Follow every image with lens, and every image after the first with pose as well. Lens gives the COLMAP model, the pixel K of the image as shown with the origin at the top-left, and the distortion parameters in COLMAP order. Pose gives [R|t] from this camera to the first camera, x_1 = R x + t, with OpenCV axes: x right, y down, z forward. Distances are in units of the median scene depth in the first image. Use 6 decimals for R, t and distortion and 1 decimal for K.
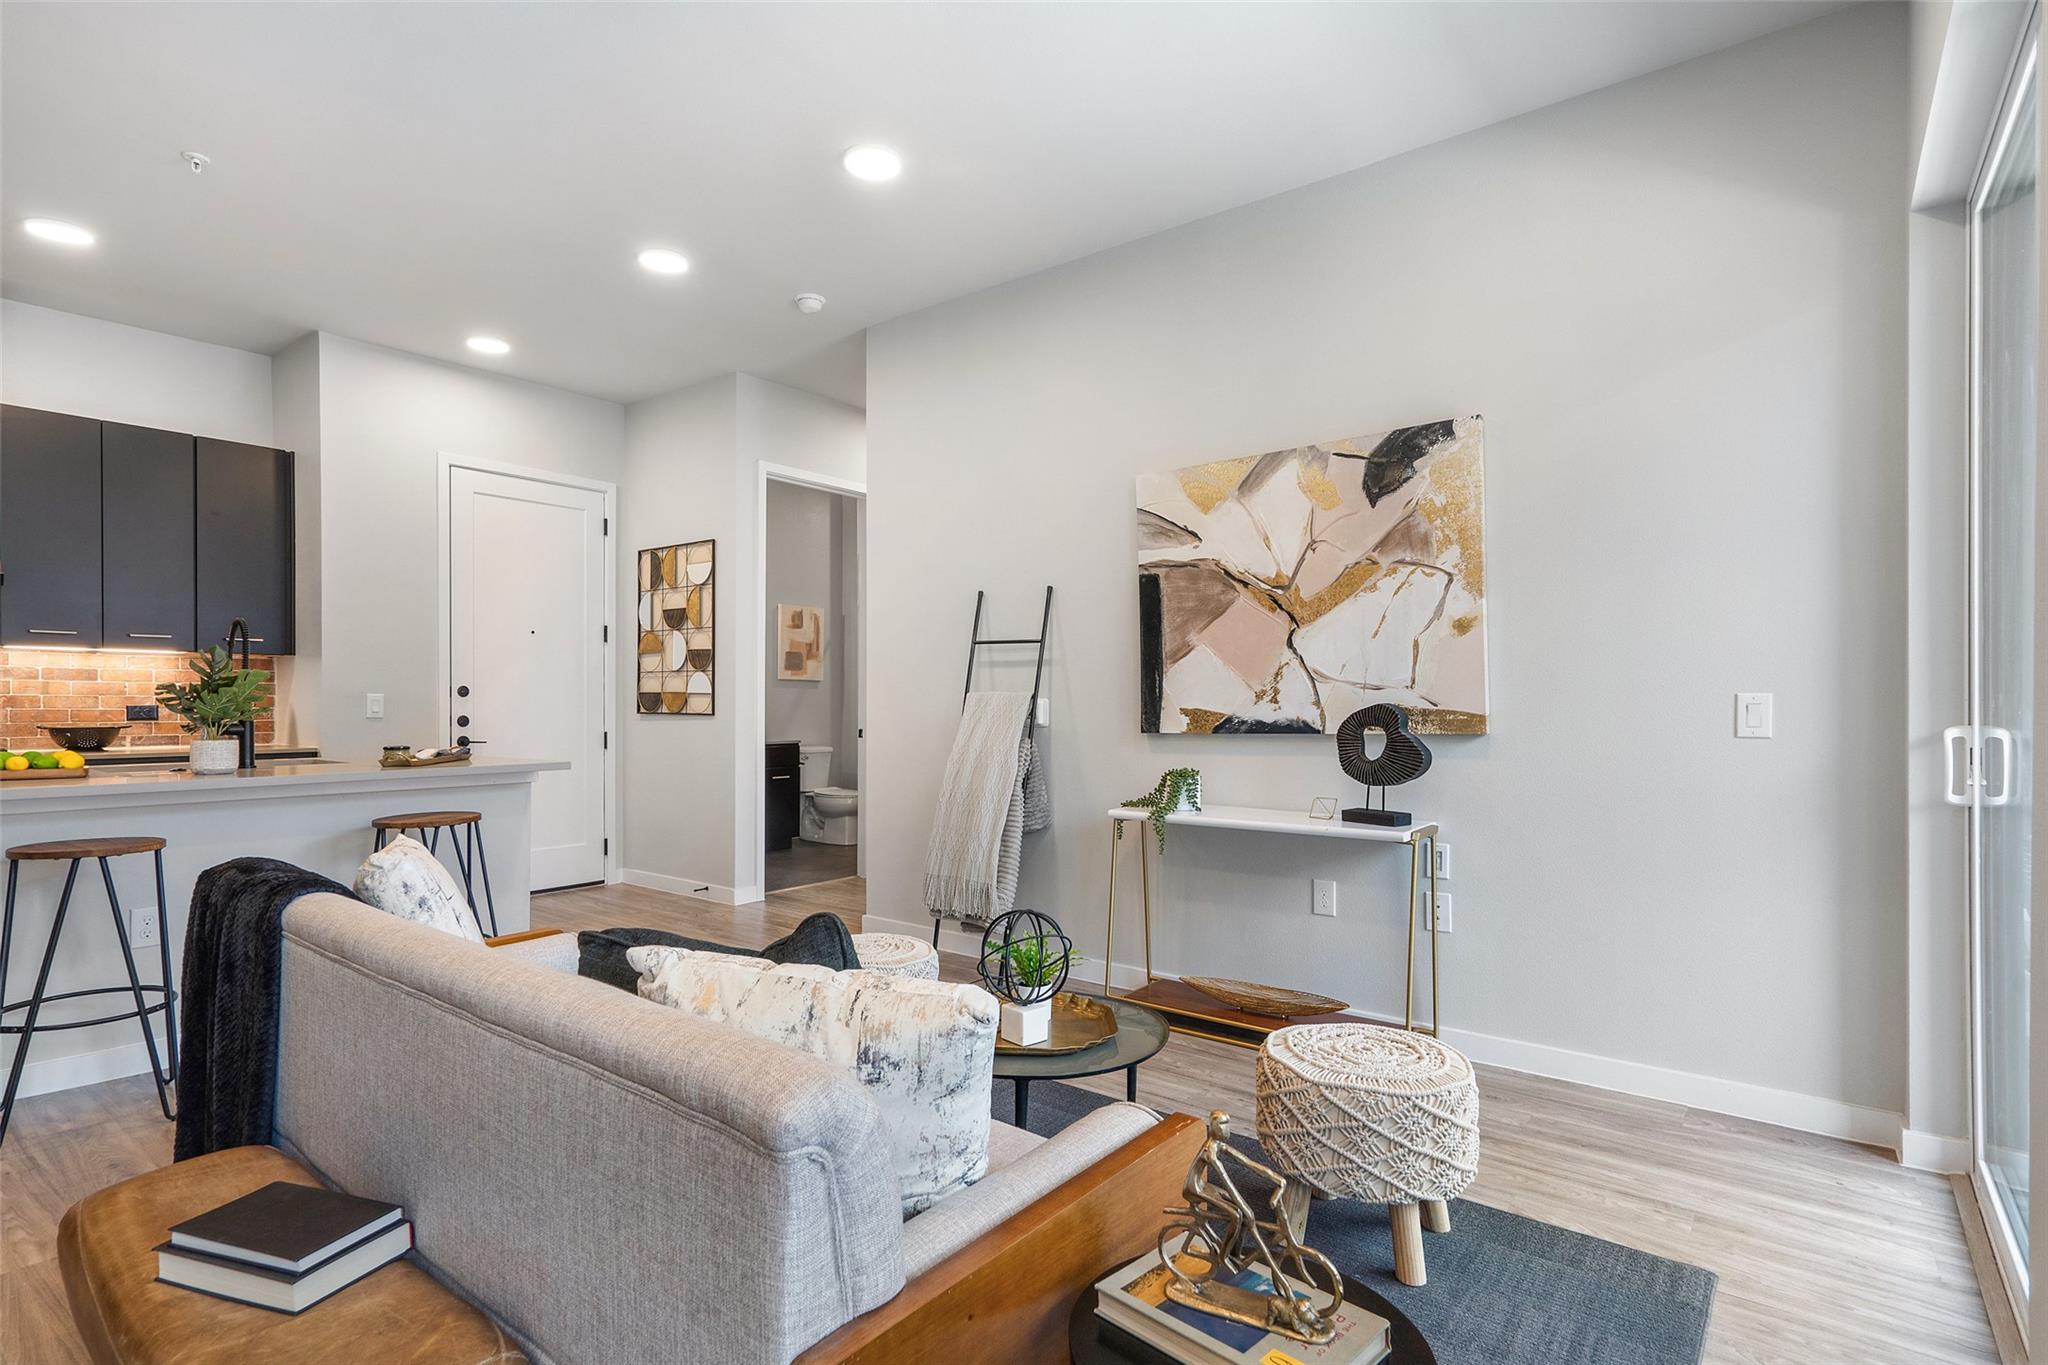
lens RADIAL K [[1037.0, 0, 1007.8], [0, 1037.0, 699.9], [0, 0, 1]] dist [0.010167, -0.000322]
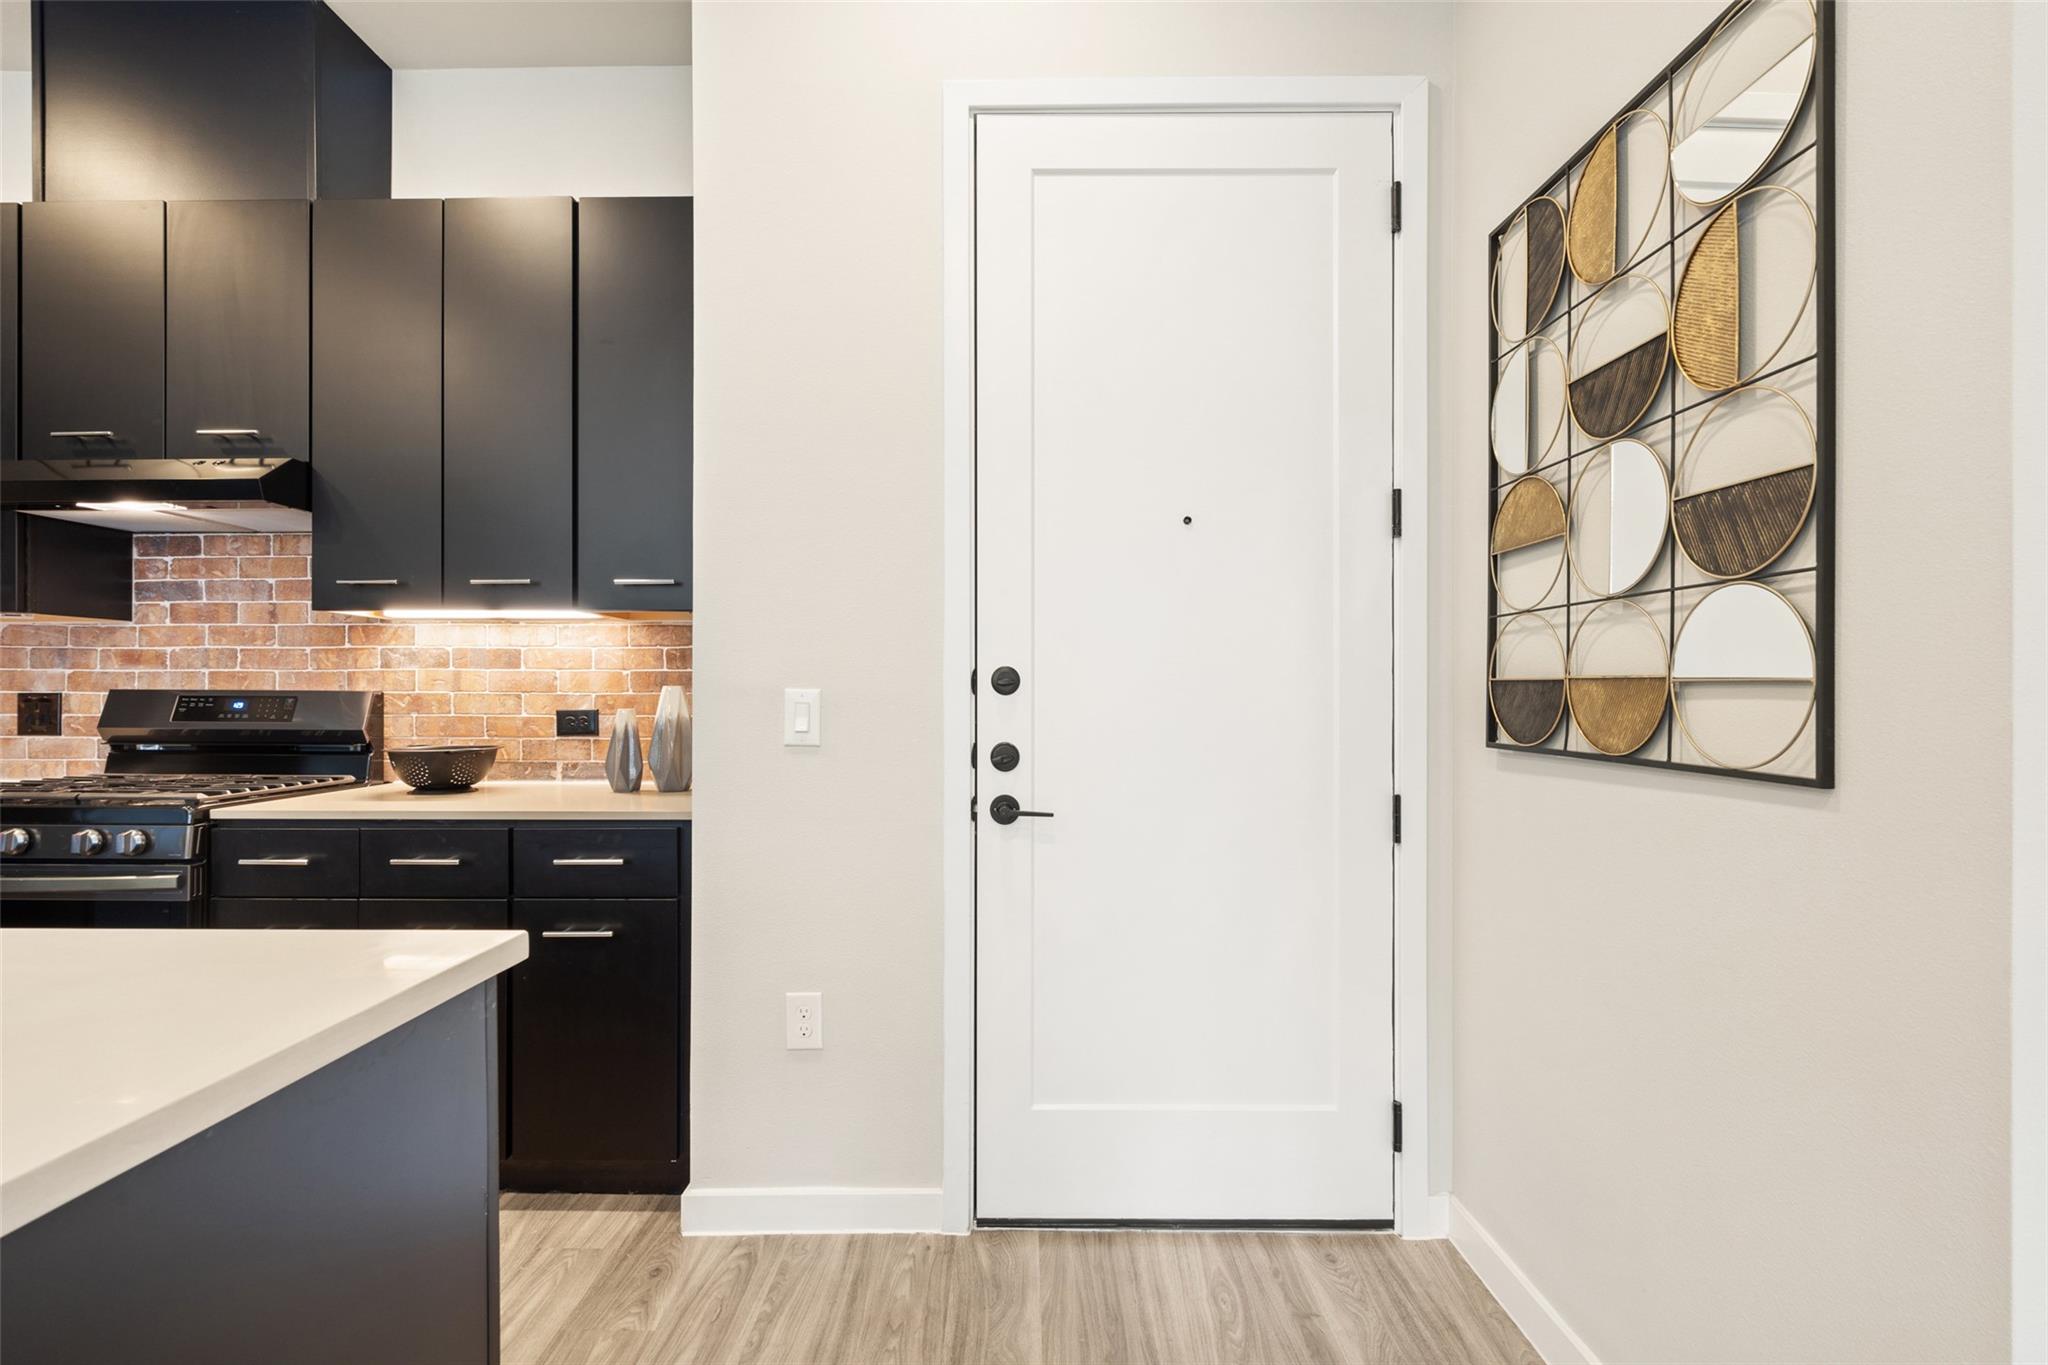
lens RADIAL K [[948.4, 0, 1000.7], [0, 948.4, 686.9], [0, 0, 1]] dist [-0.005564, 0.003048]
pose [[0.616643, -0.004176, -0.787232, -0.316515], [0.001262, 0.999990, -0.004316, -0.005454], [0.787242, 0.001667, 0.616642, 1.010515]]
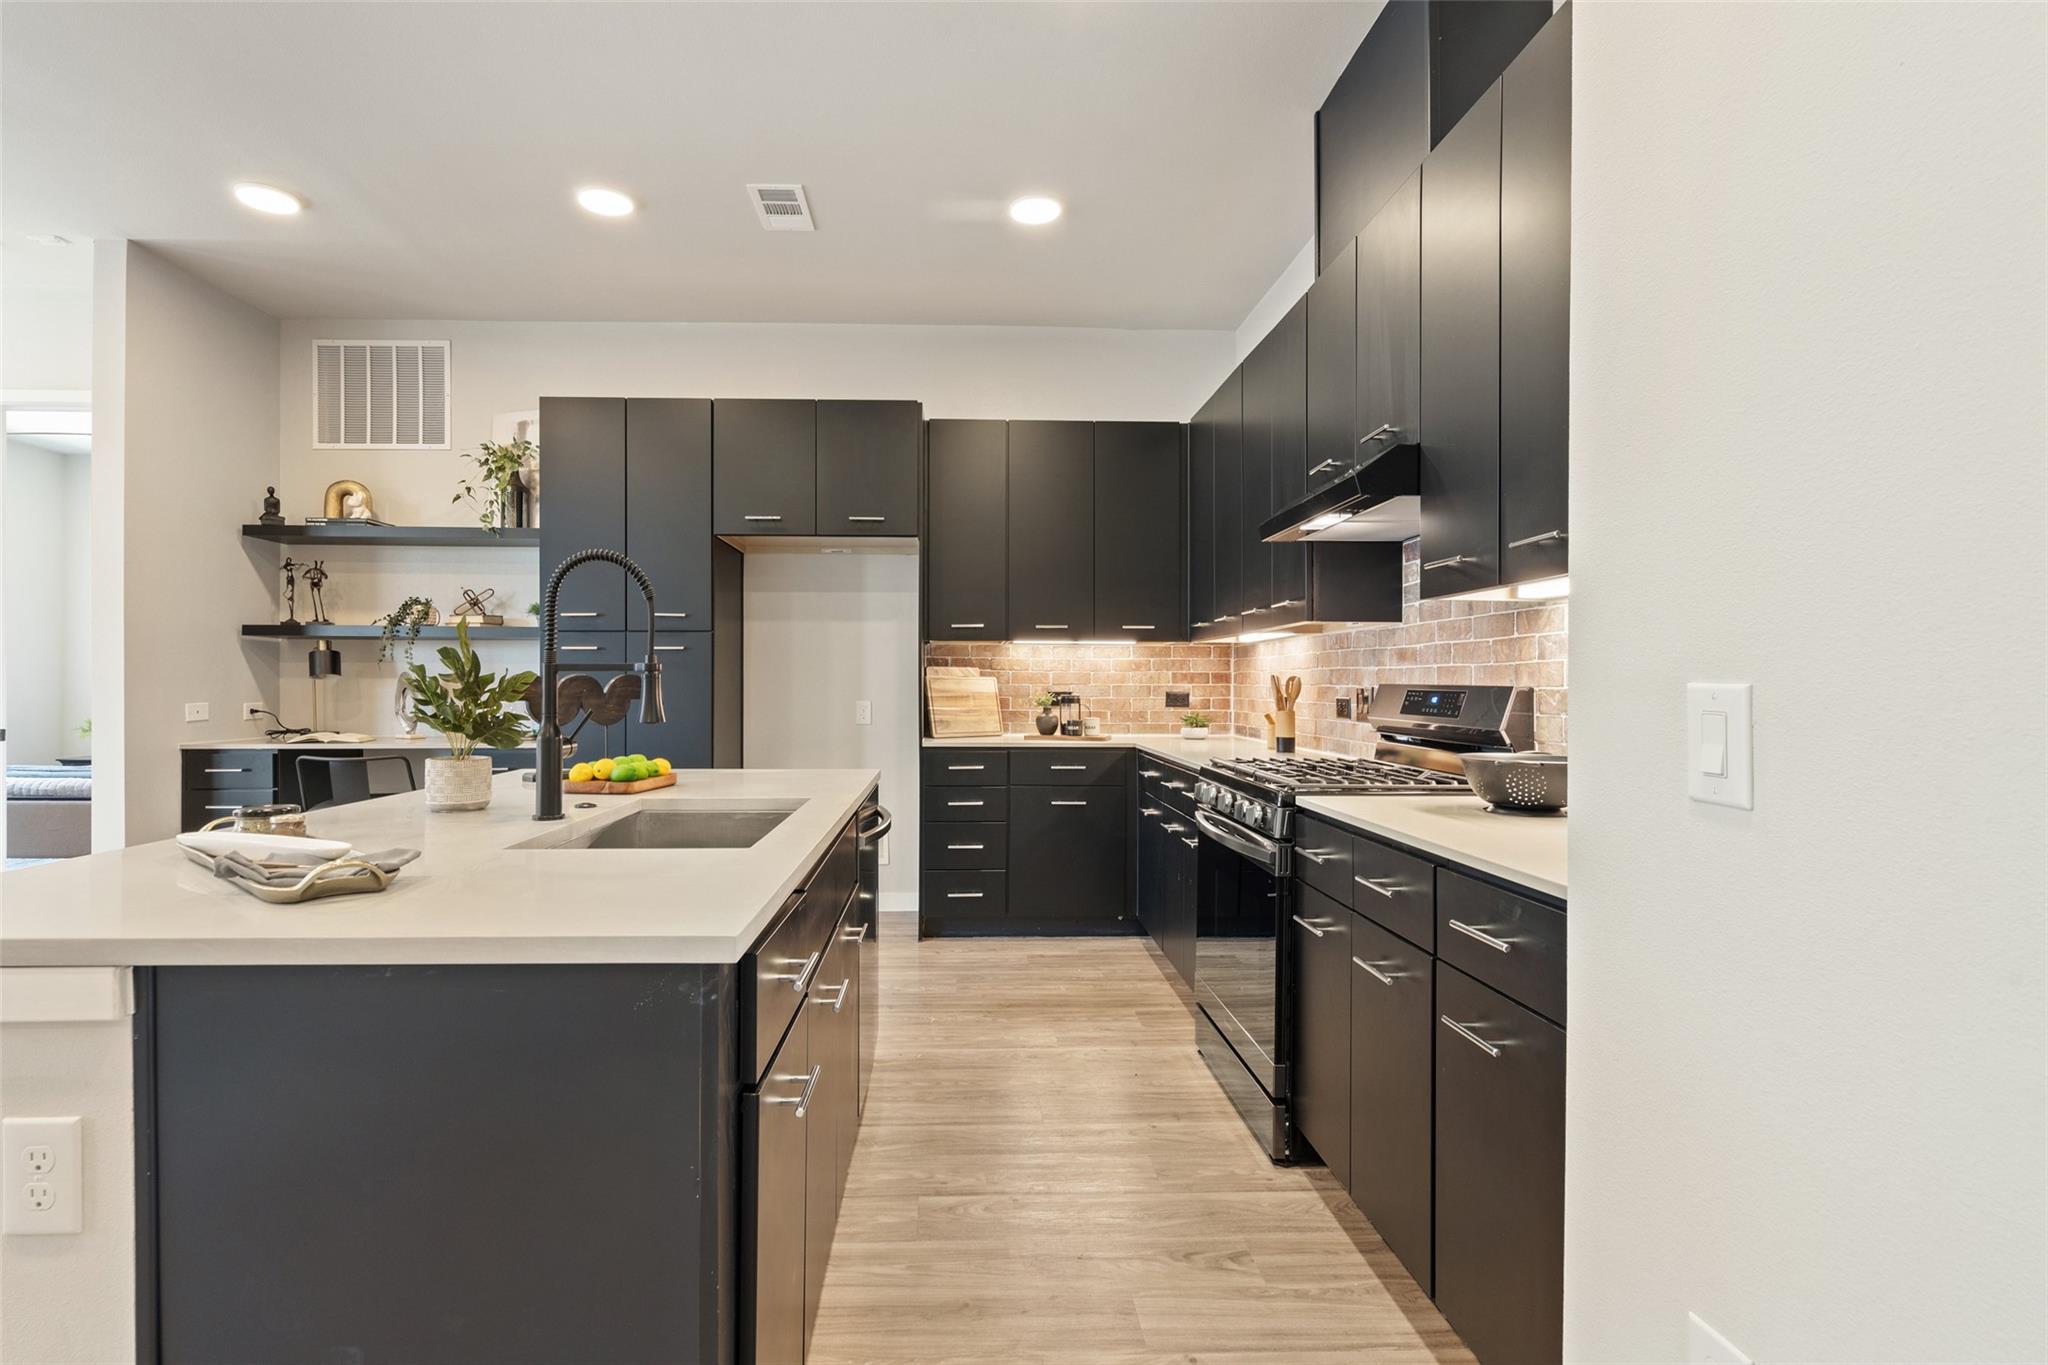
lens RADIAL K [[948.4, 0, 990.4], [0, 948.4, 681.3], [0, 0, 1]] dist [-0.005564, 0.003048]
pose [[-0.752124, -0.002761, -0.659016, -0.479975], [-0.001783, 0.999996, -0.002156, -0.007165], [0.659019, -0.000447, -0.752126, 1.267008]]
